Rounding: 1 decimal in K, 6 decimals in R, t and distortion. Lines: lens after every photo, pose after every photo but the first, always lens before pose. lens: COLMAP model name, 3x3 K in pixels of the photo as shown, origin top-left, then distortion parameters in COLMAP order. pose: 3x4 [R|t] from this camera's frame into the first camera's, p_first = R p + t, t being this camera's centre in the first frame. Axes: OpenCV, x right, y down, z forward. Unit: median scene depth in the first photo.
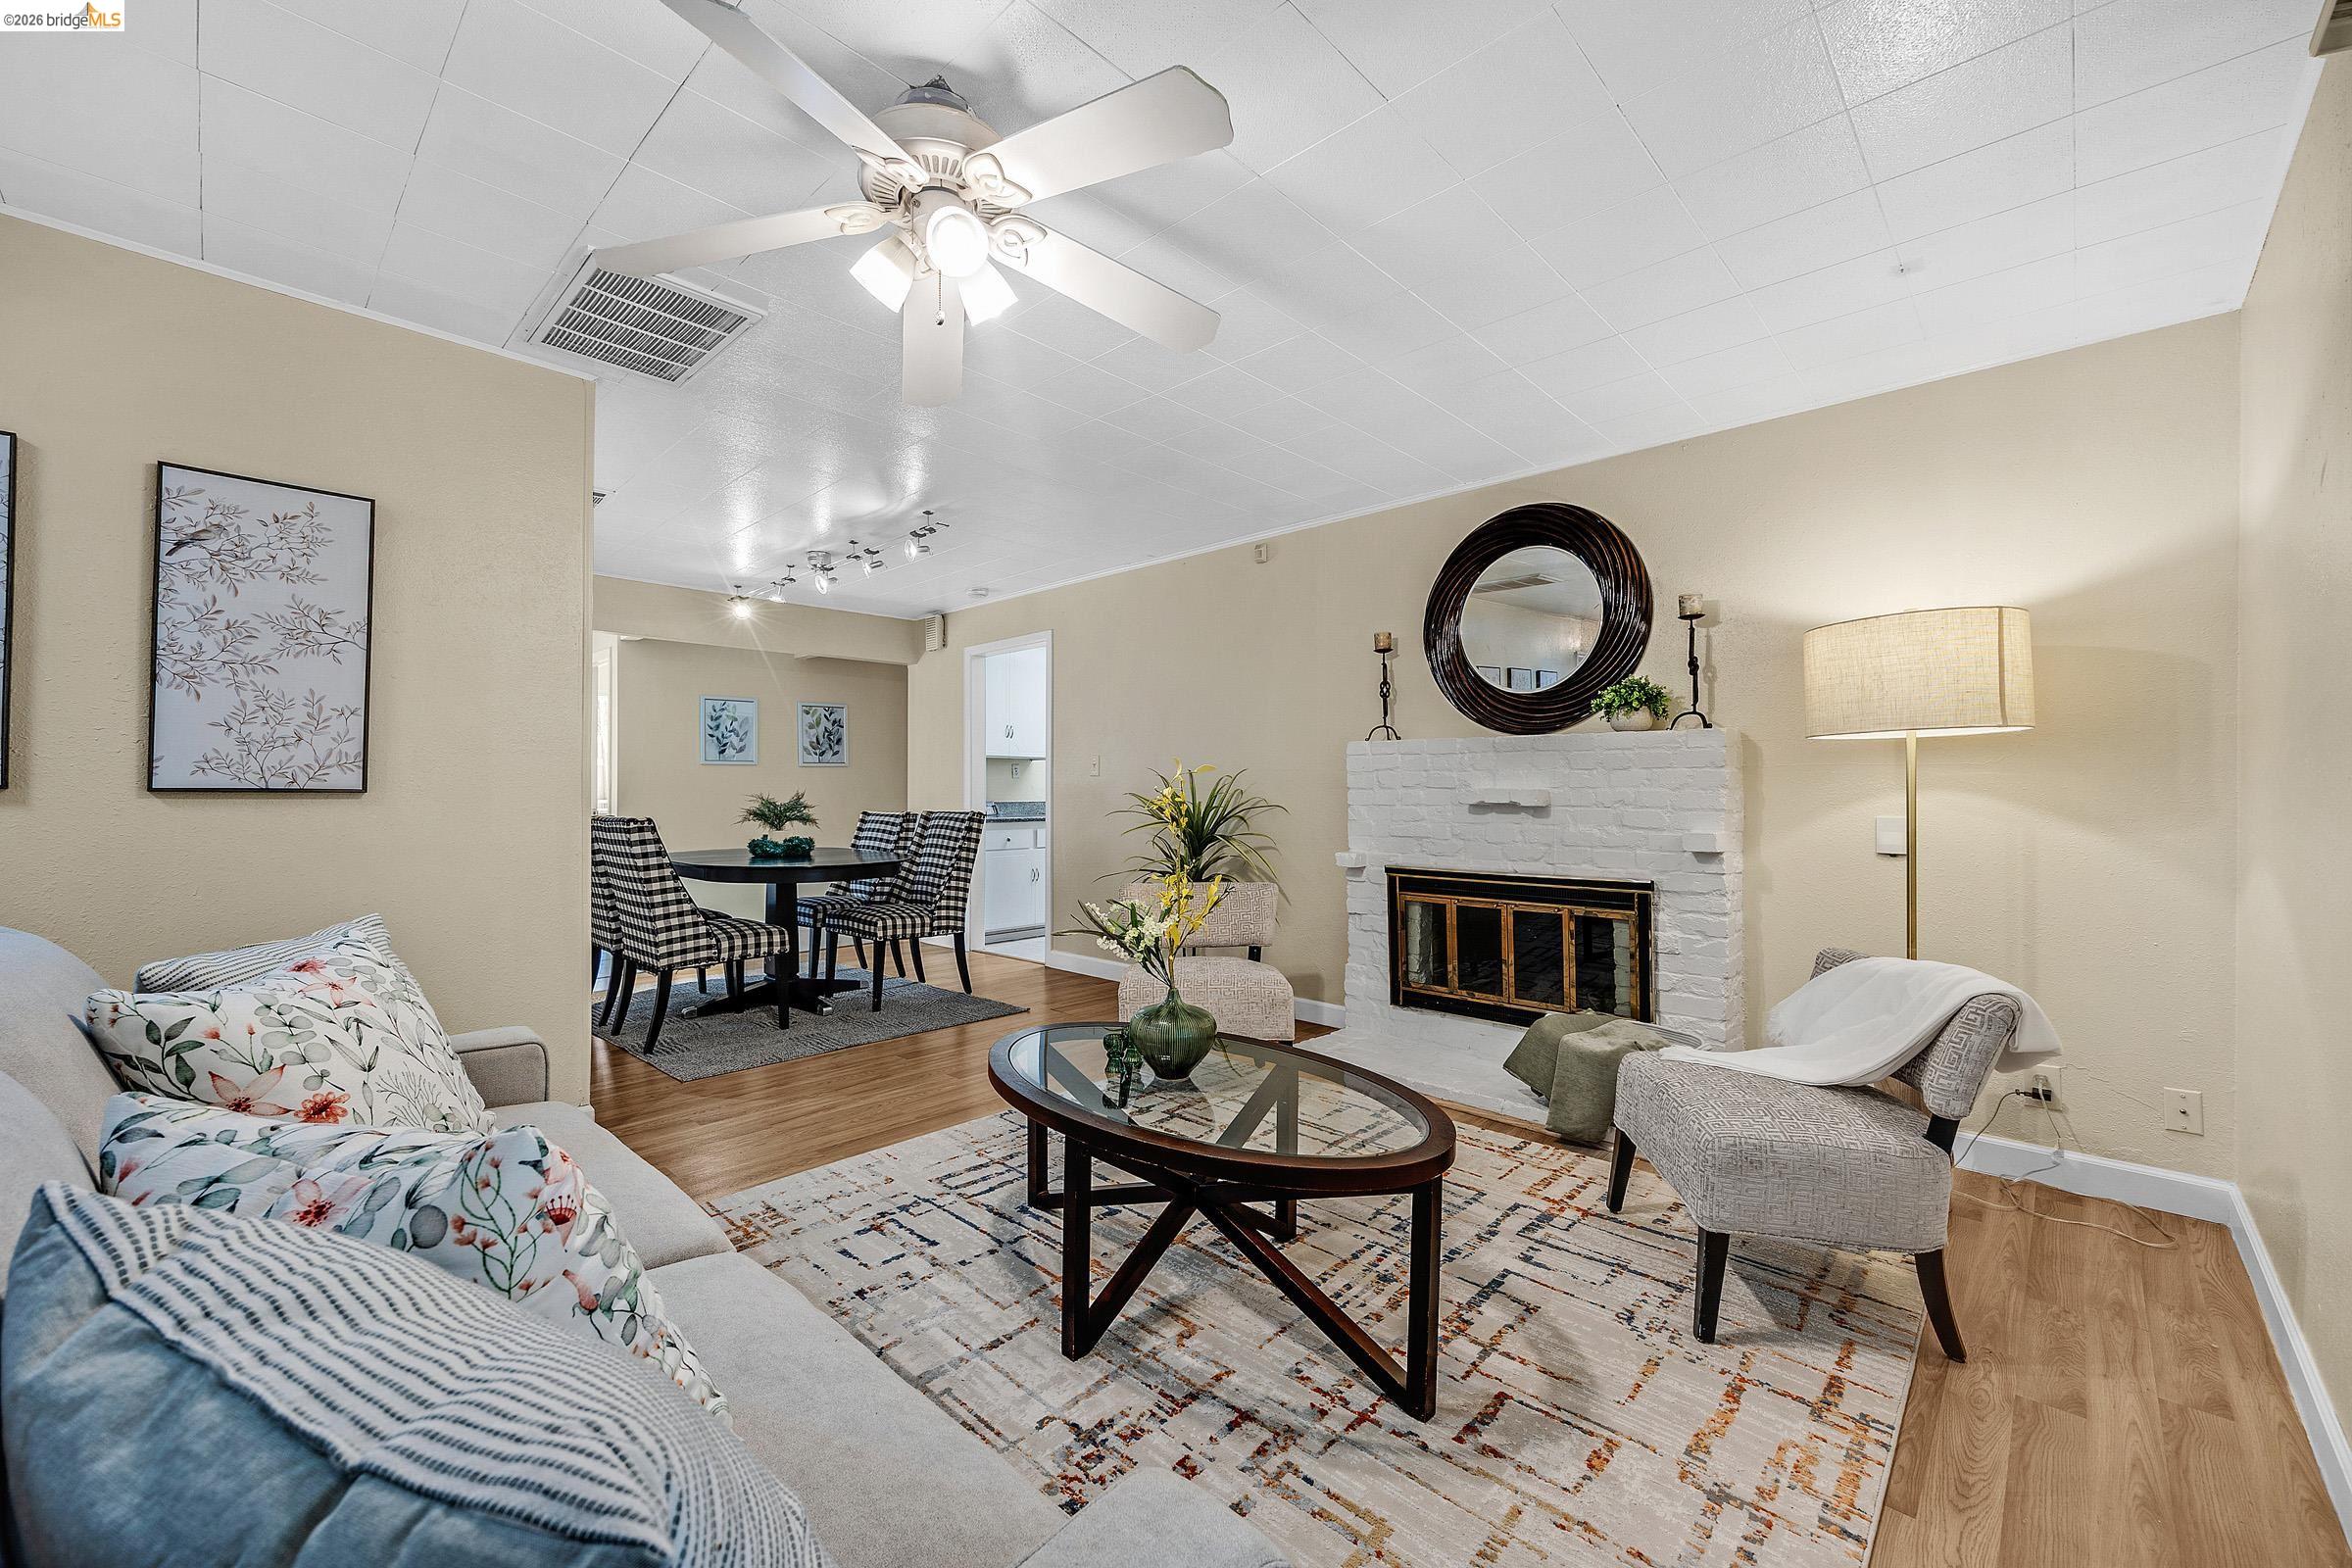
lens RADIAL K [[903.3, 0, 1163.7], [0, 903.3, 788.4], [0, 0, 1]] dist [-0.001908, -0.000144]
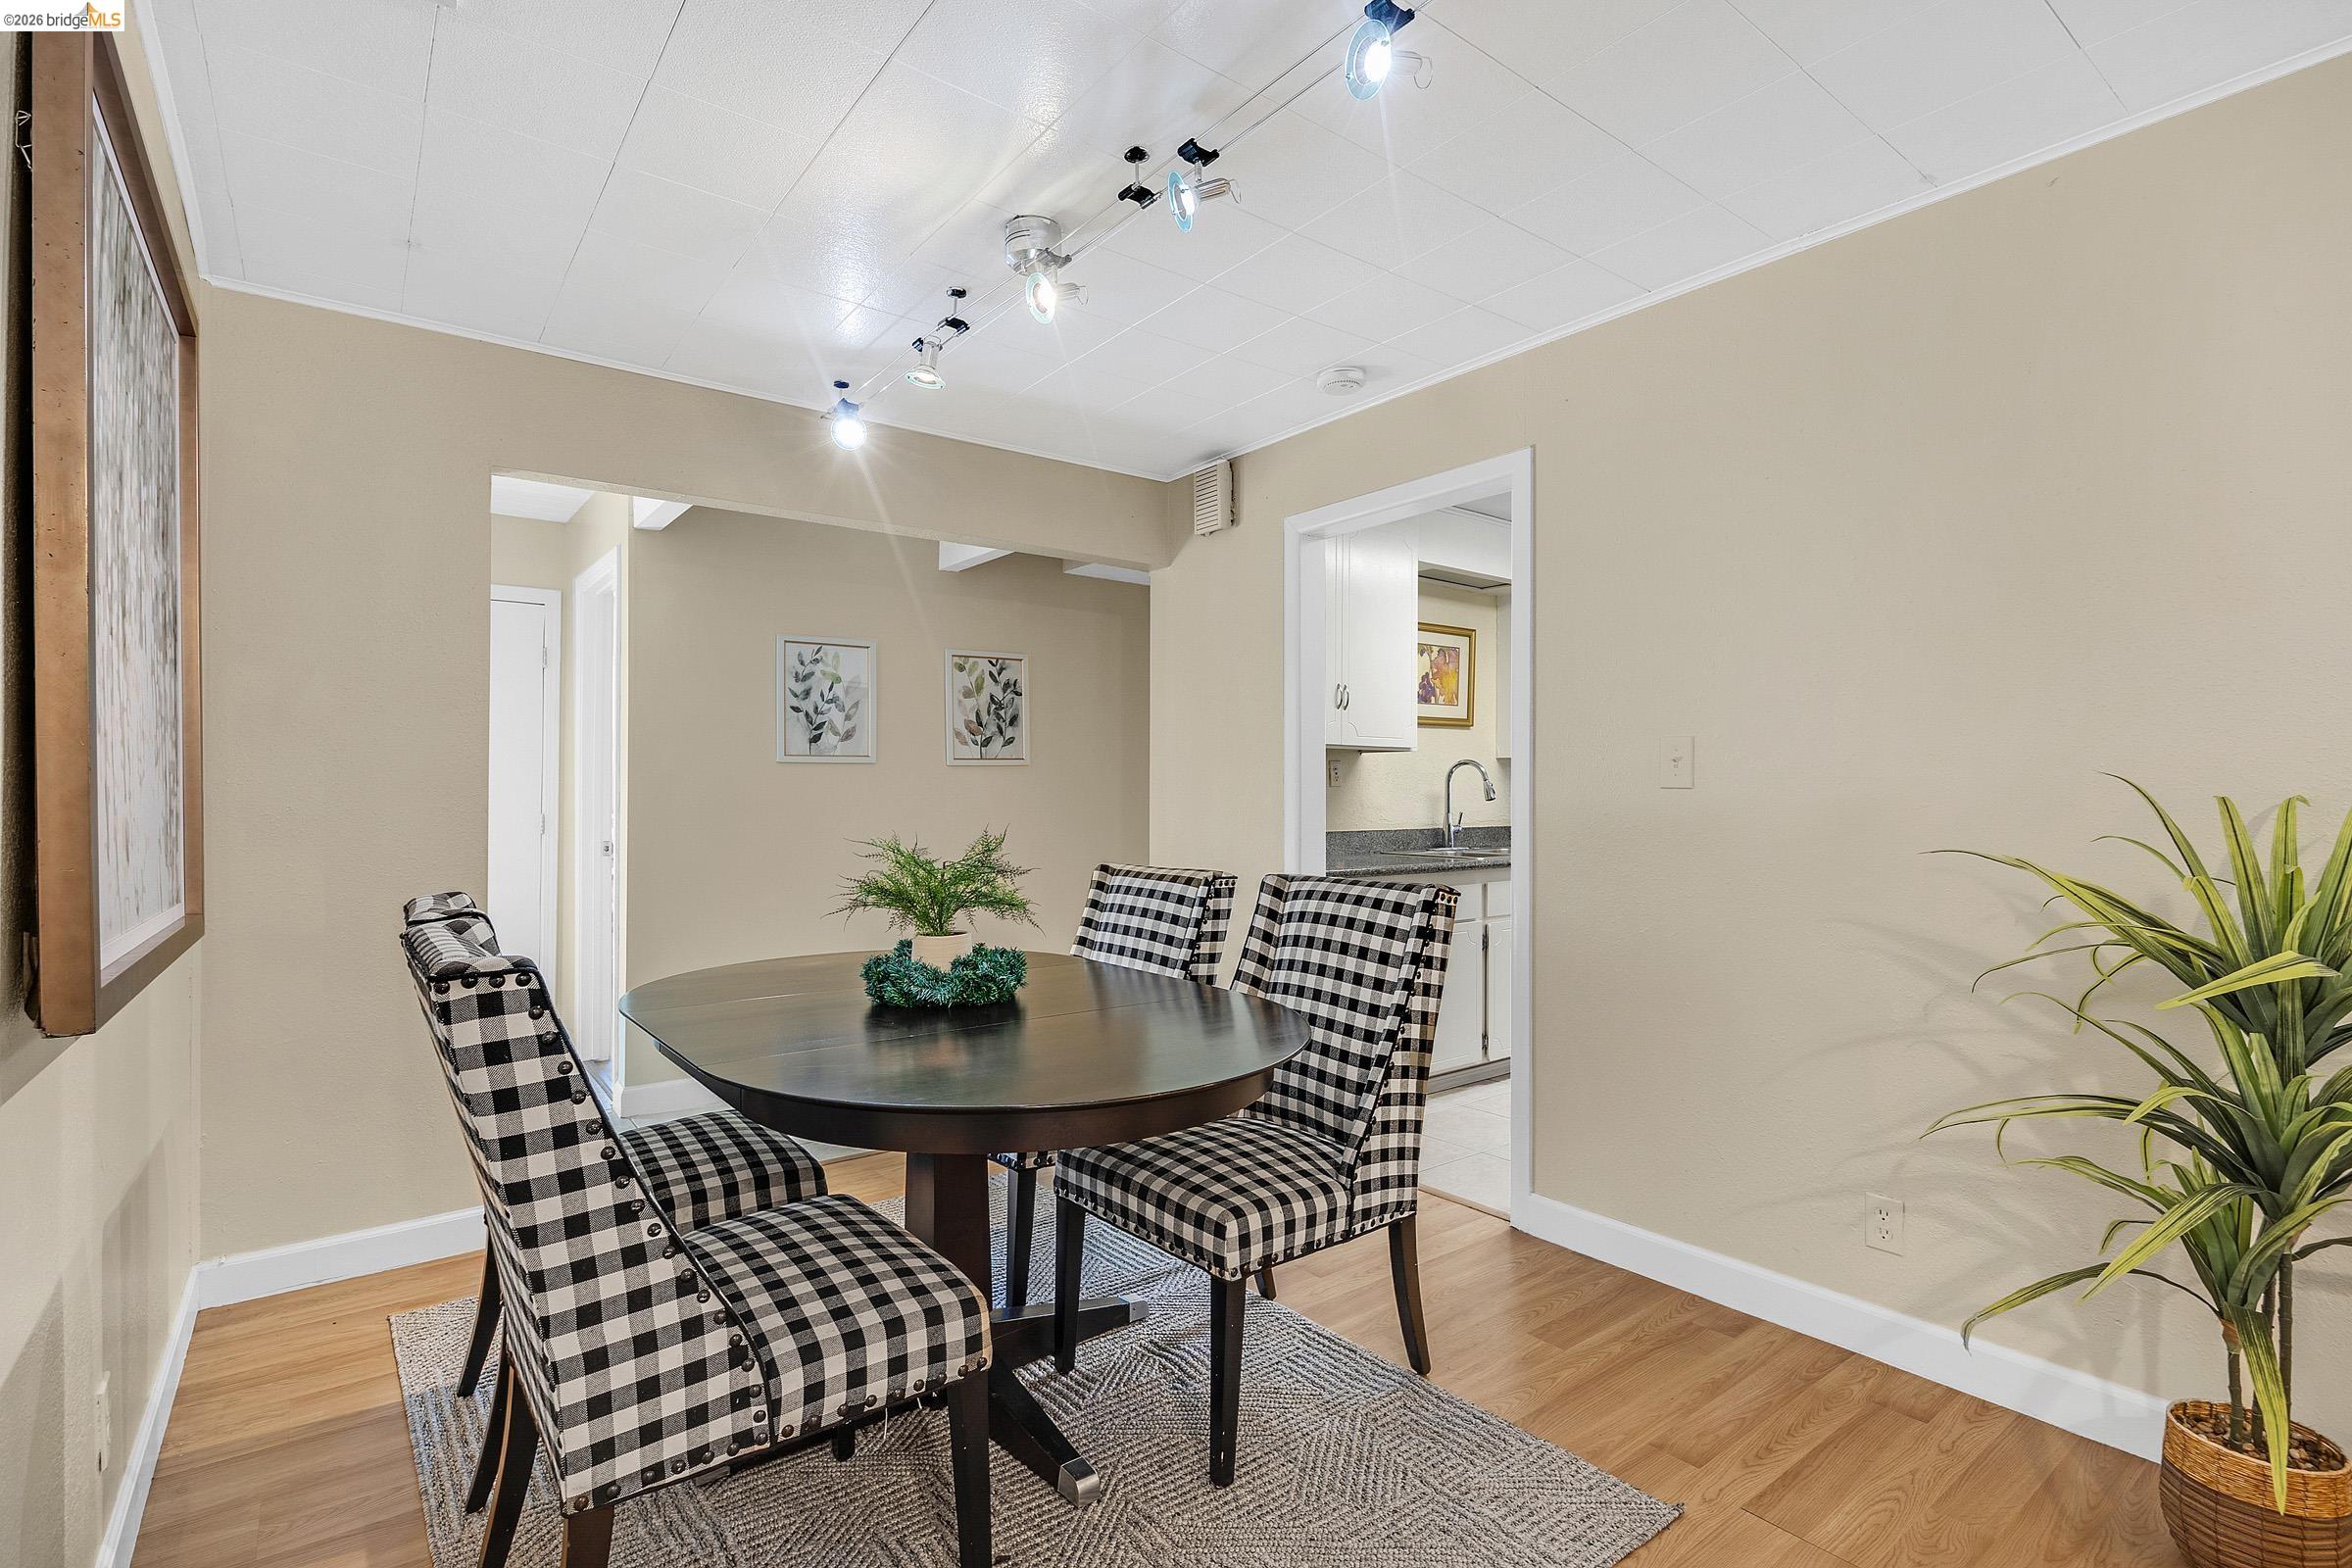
lens RADIAL K [[1106.2, 0, 1180.7], [0, 1106.2, 787.9], [0, 0, 1]] dist [-0.022508, -0.000313]
pose [[0.989275, 0.000433, -0.146067, -0.256524], [-0.000846, 0.999996, -0.002771, -0.014075], [0.146066, 0.002865, 0.989271, 0.551559]]
